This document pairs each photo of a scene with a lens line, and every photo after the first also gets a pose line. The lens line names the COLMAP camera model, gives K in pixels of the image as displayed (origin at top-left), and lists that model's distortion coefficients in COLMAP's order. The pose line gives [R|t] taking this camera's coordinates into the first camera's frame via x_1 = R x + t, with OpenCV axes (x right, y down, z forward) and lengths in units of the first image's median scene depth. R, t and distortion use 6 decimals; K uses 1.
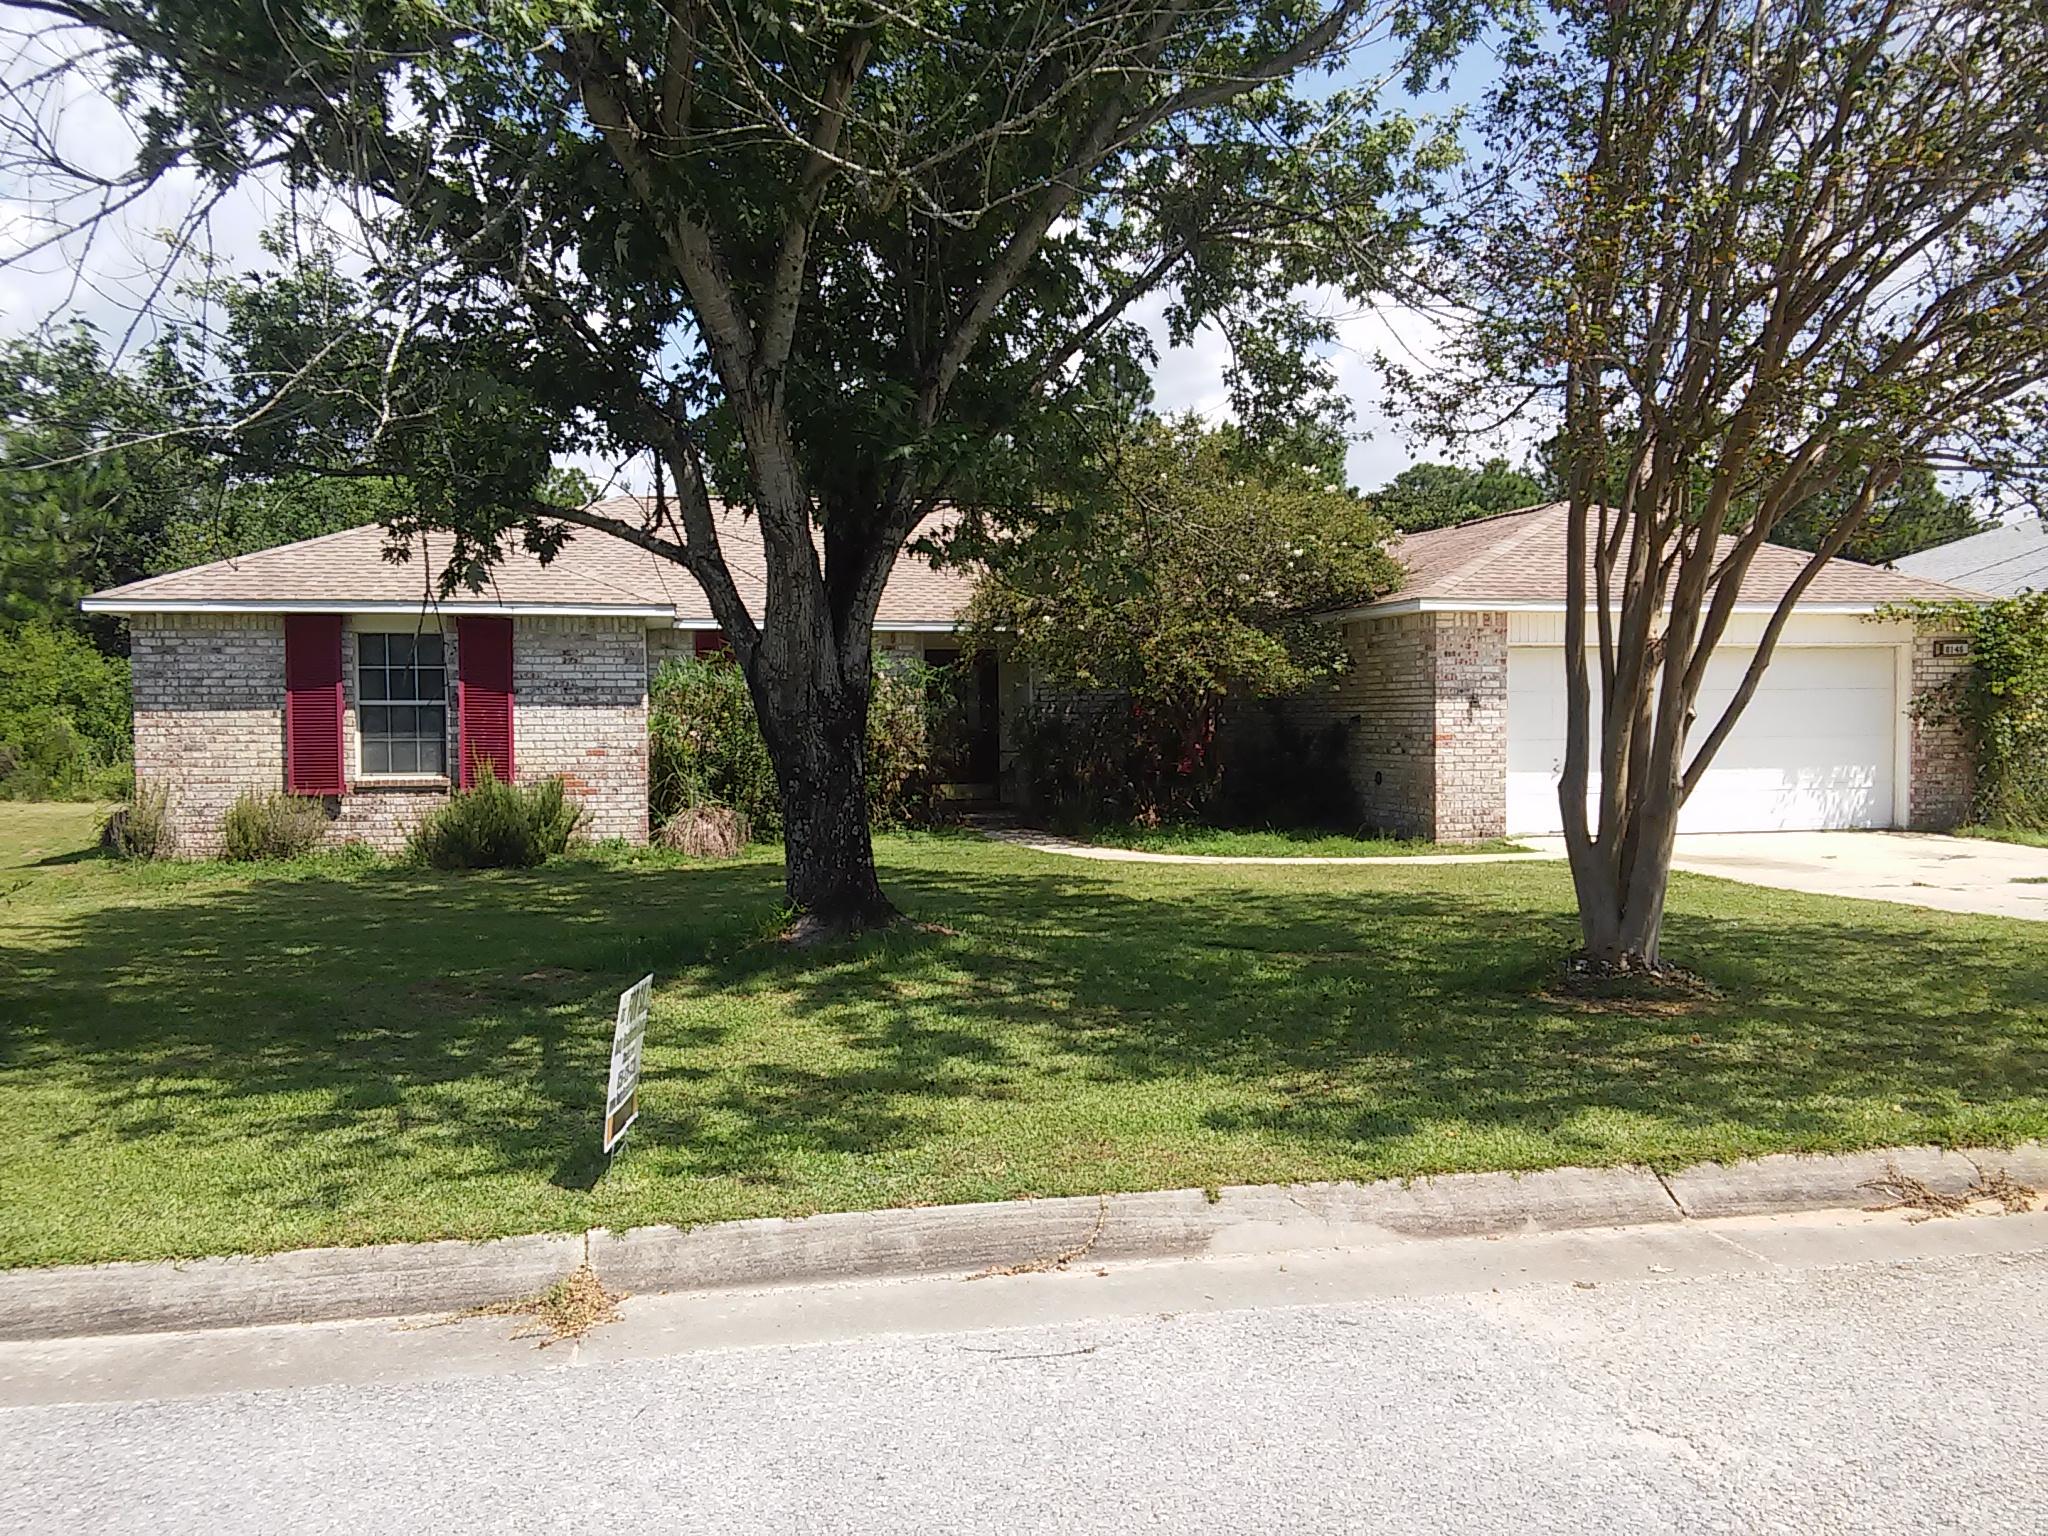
lens RADIAL K [[1769.8, 0, 1024.0], [0, 1769.8, 768.0], [0, 0, 1]] dist [0.038088, -0.000125]
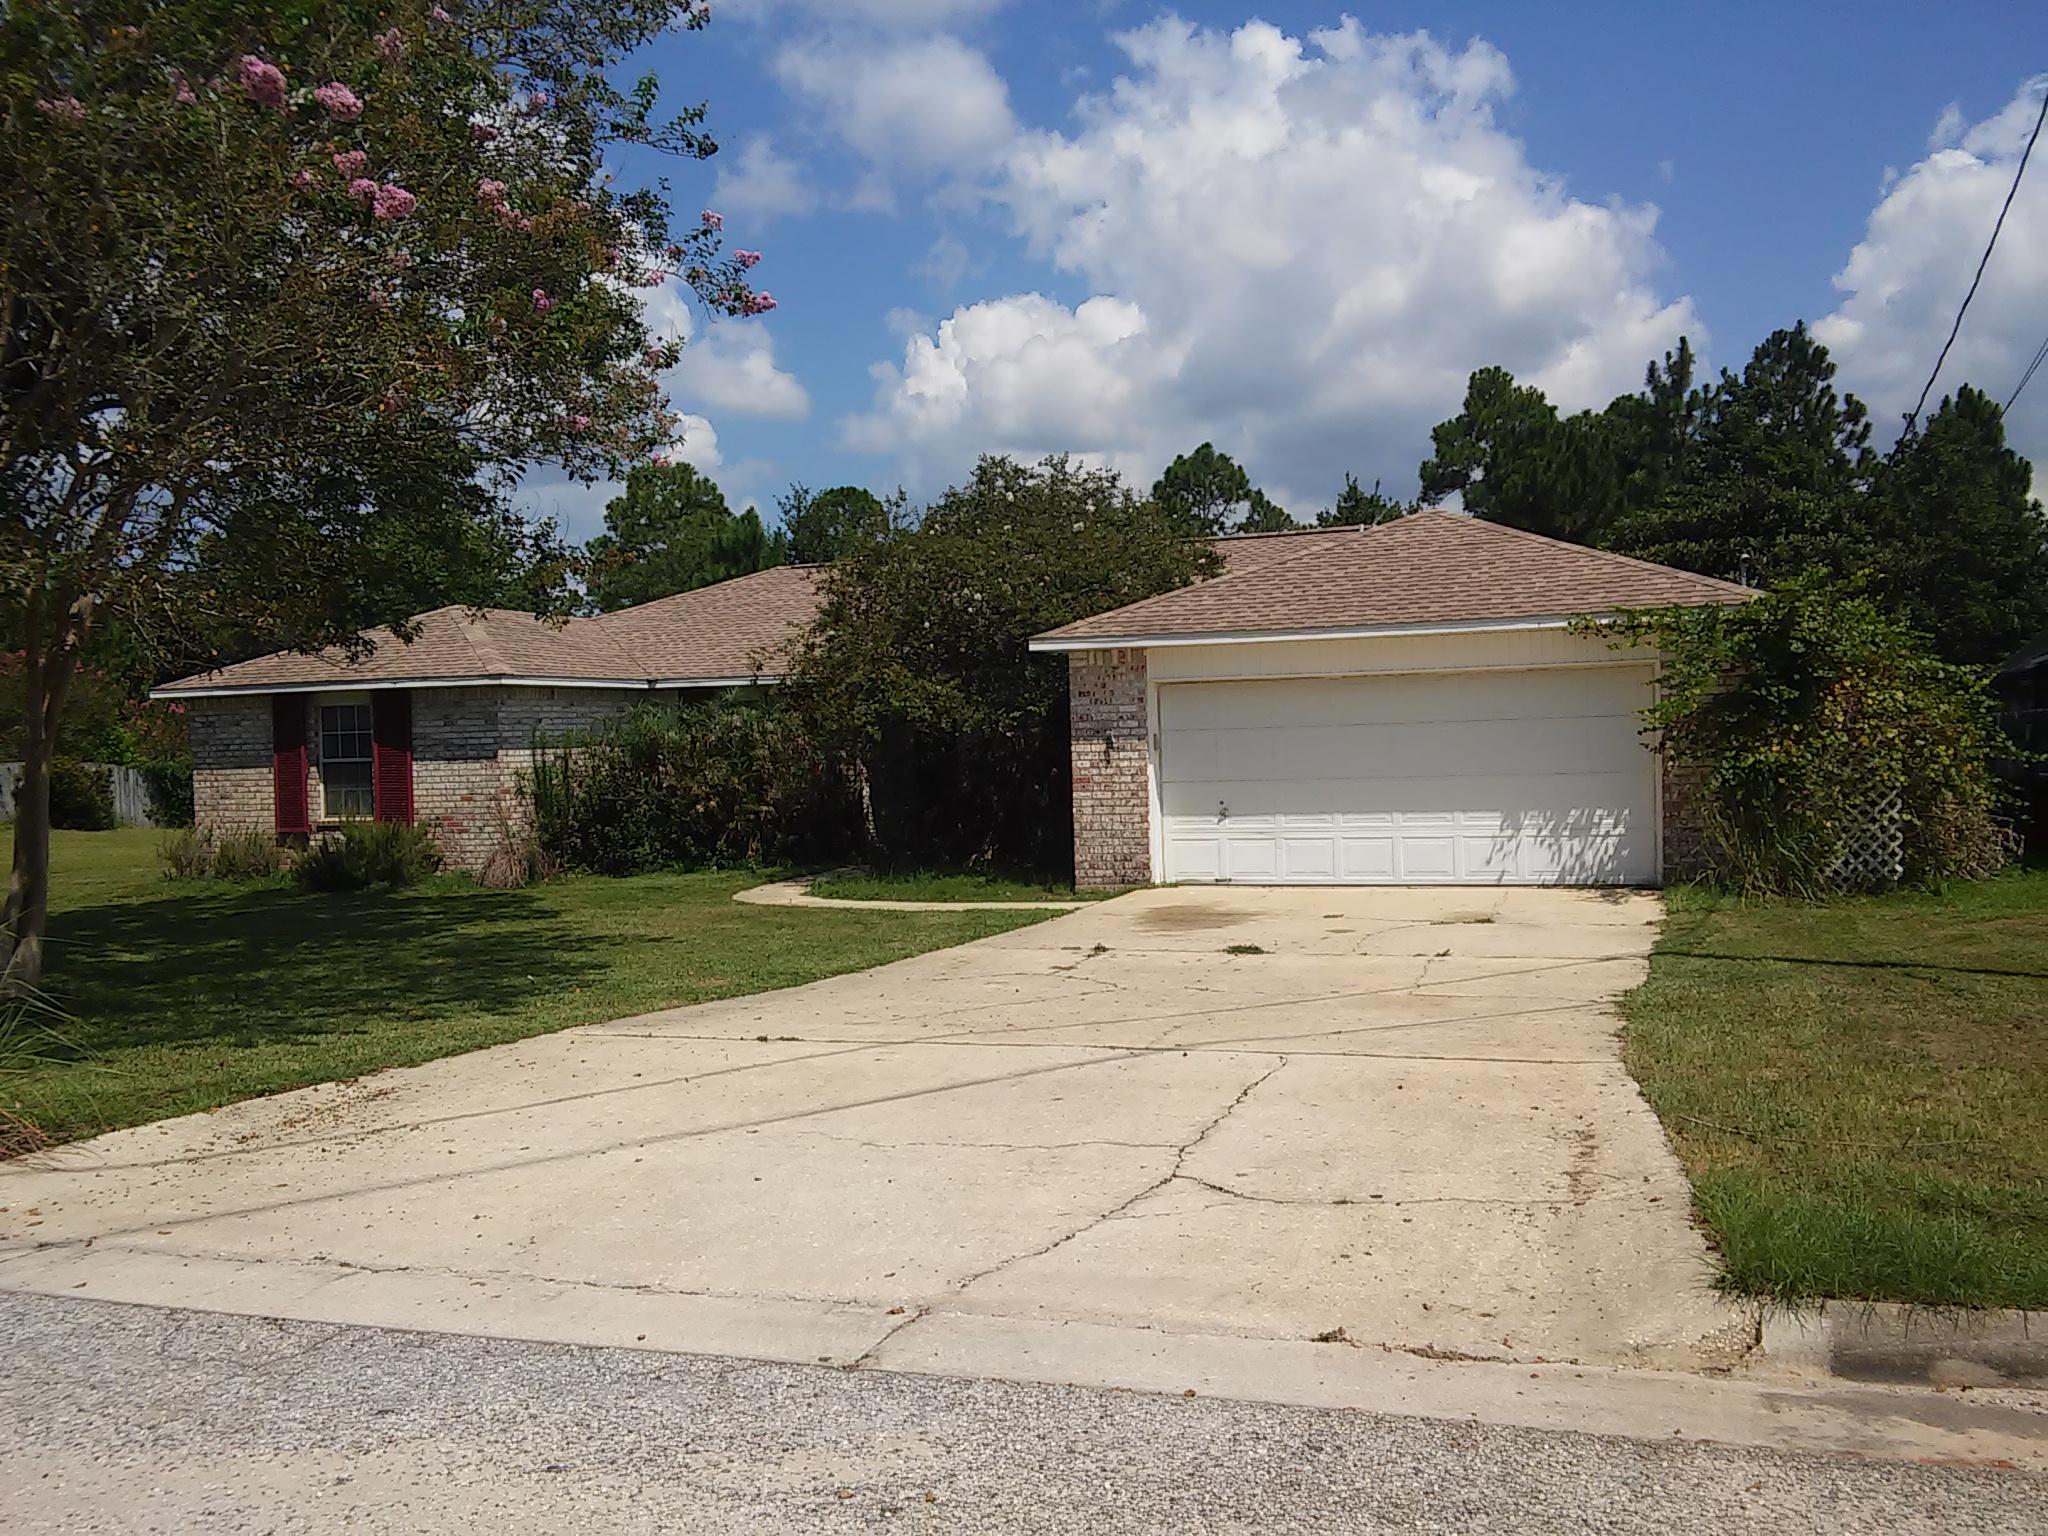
lens RADIAL K [[1769.8, 0, 1024.0], [0, 1769.8, 768.0], [0, 0, 1]] dist [0.038088, -0.000125]
pose [[0.852546, -0.011494, -0.522525, 0.715060], [0.003633, 0.999864, -0.016067, -0.008535], [0.522639, 0.011799, 0.852472, 0.160202]]
